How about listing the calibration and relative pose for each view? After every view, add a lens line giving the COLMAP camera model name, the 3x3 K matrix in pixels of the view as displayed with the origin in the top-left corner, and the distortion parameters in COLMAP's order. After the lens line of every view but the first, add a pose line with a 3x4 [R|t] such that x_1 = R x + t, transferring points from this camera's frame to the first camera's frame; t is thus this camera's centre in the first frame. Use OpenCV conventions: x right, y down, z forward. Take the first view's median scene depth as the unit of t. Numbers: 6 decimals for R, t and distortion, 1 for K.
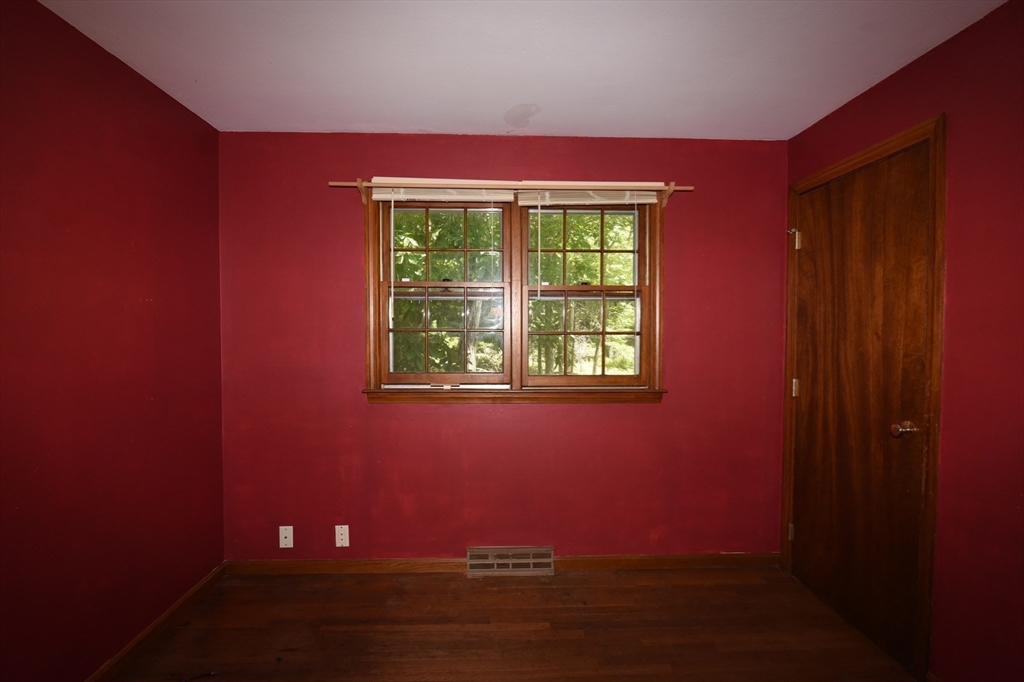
lens RADIAL K [[492.6, 0, 511.8], [0, 492.6, 342.8], [0, 0, 1]] dist [-0.010443, -0.003989]
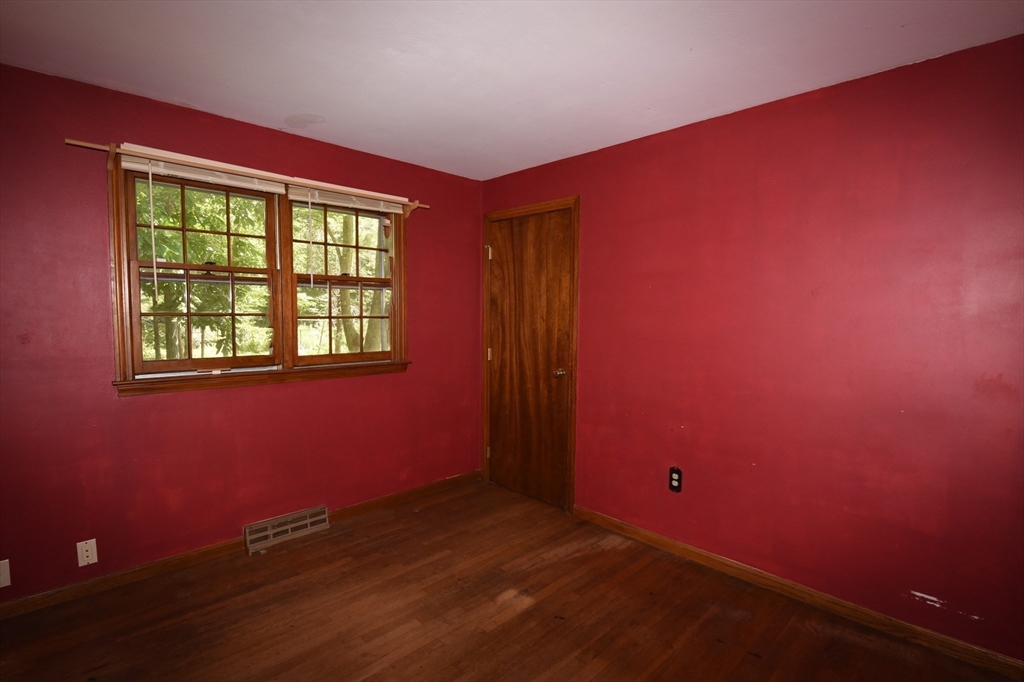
lens RADIAL K [[490.5, 0, 513.8], [0, 490.5, 342.0], [0, 0, 1]] dist [-0.013525, -0.002183]
pose [[0.740207, -0.036166, 0.671405, -0.353567], [0.010878, 0.999066, 0.041824, -0.005397], [-0.672291, -0.023655, 0.739909, -0.130689]]
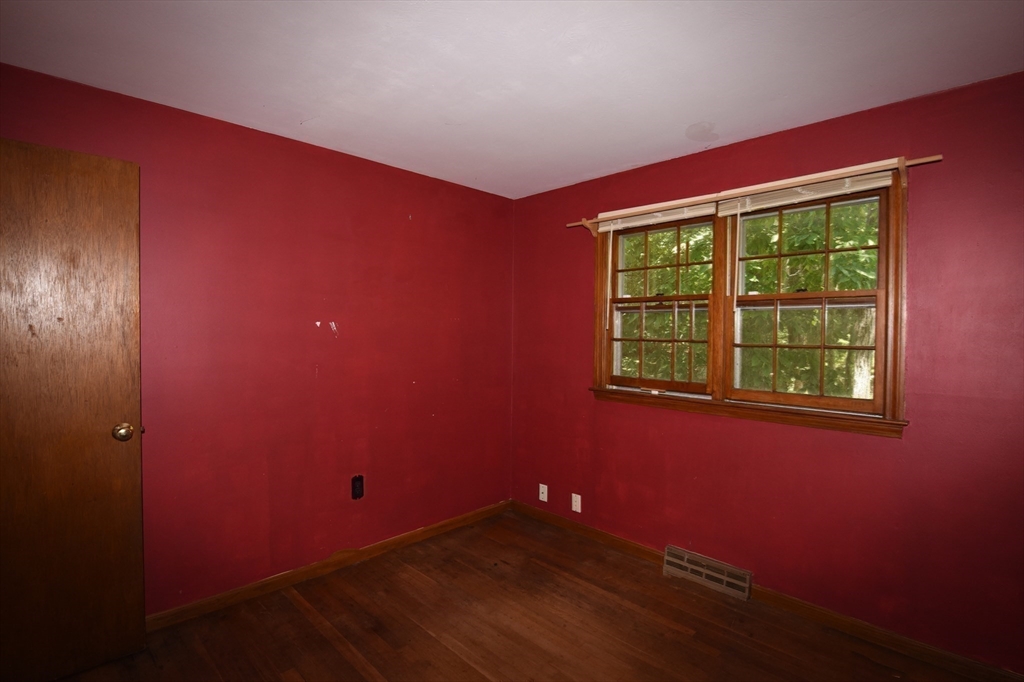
lens RADIAL K [[492.6, 0, 514.2], [0, 492.6, 343.3], [0, 0, 1]] dist [-0.010443, -0.003989]
pose [[0.677766, 0.021441, -0.734965, 0.470283], [-0.028562, 0.999588, 0.002822, -0.013849], [0.734723, 0.019080, 0.678099, 0.023987]]
